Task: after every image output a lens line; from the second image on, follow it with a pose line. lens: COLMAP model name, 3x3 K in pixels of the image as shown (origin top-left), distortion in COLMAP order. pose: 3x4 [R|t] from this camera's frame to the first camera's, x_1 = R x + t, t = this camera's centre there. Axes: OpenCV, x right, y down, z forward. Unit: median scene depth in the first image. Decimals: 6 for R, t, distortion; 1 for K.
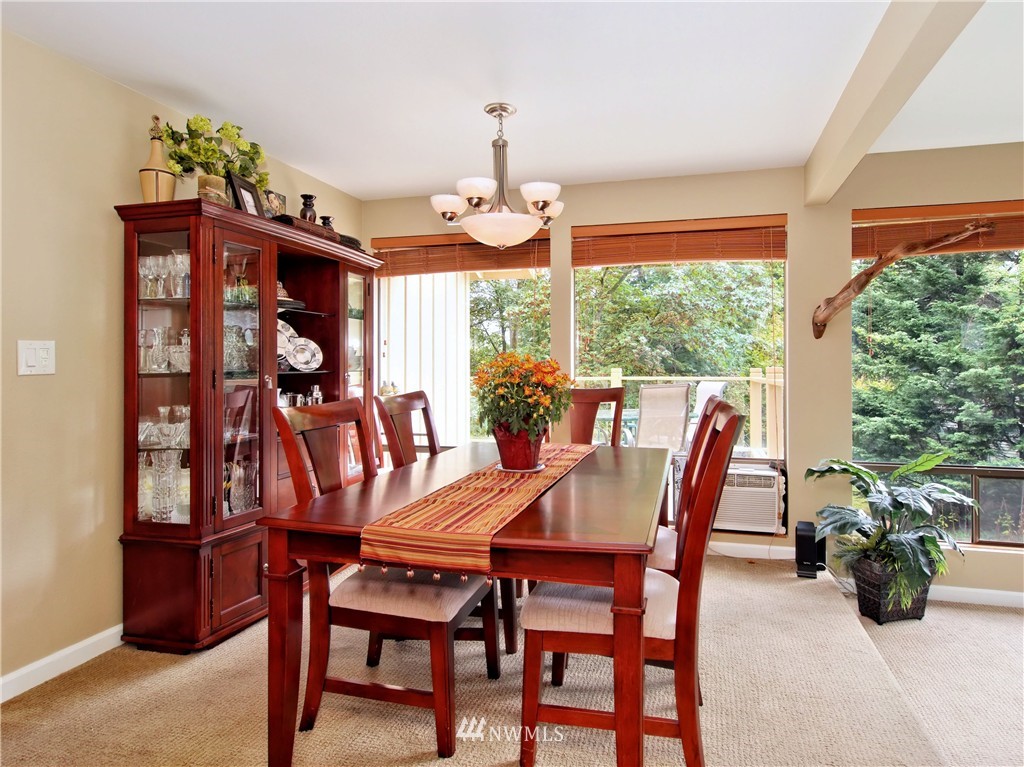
lens RADIAL K [[581.7, 0, 511.7], [0, 581.7, 358.1], [0, 0, 1]] dist [0.001210, 0.000408]
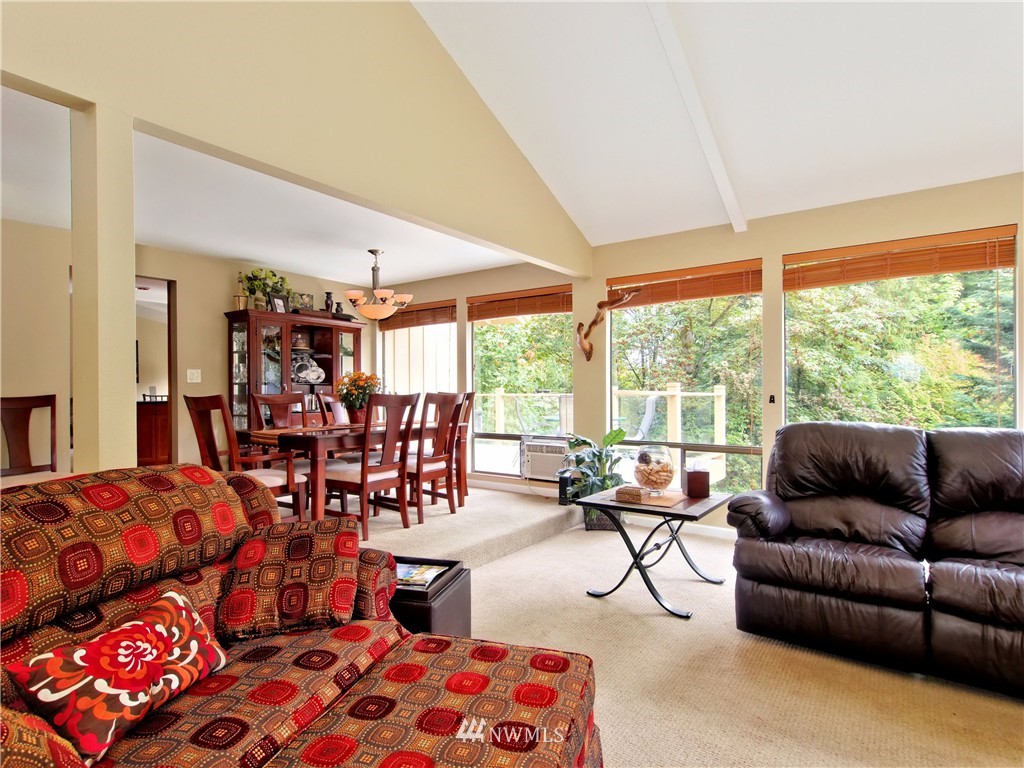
lens RADIAL K [[550.1, 0, 512.6], [0, 550.1, 390.1], [0, 0, 1]] dist [0.000817, 0.000053]
pose [[0.931927, -0.003689, -0.362627, 0.967581], [0.006989, 0.999945, 0.007788, 0.036135], [0.362578, -0.009792, 0.931902, -0.526751]]
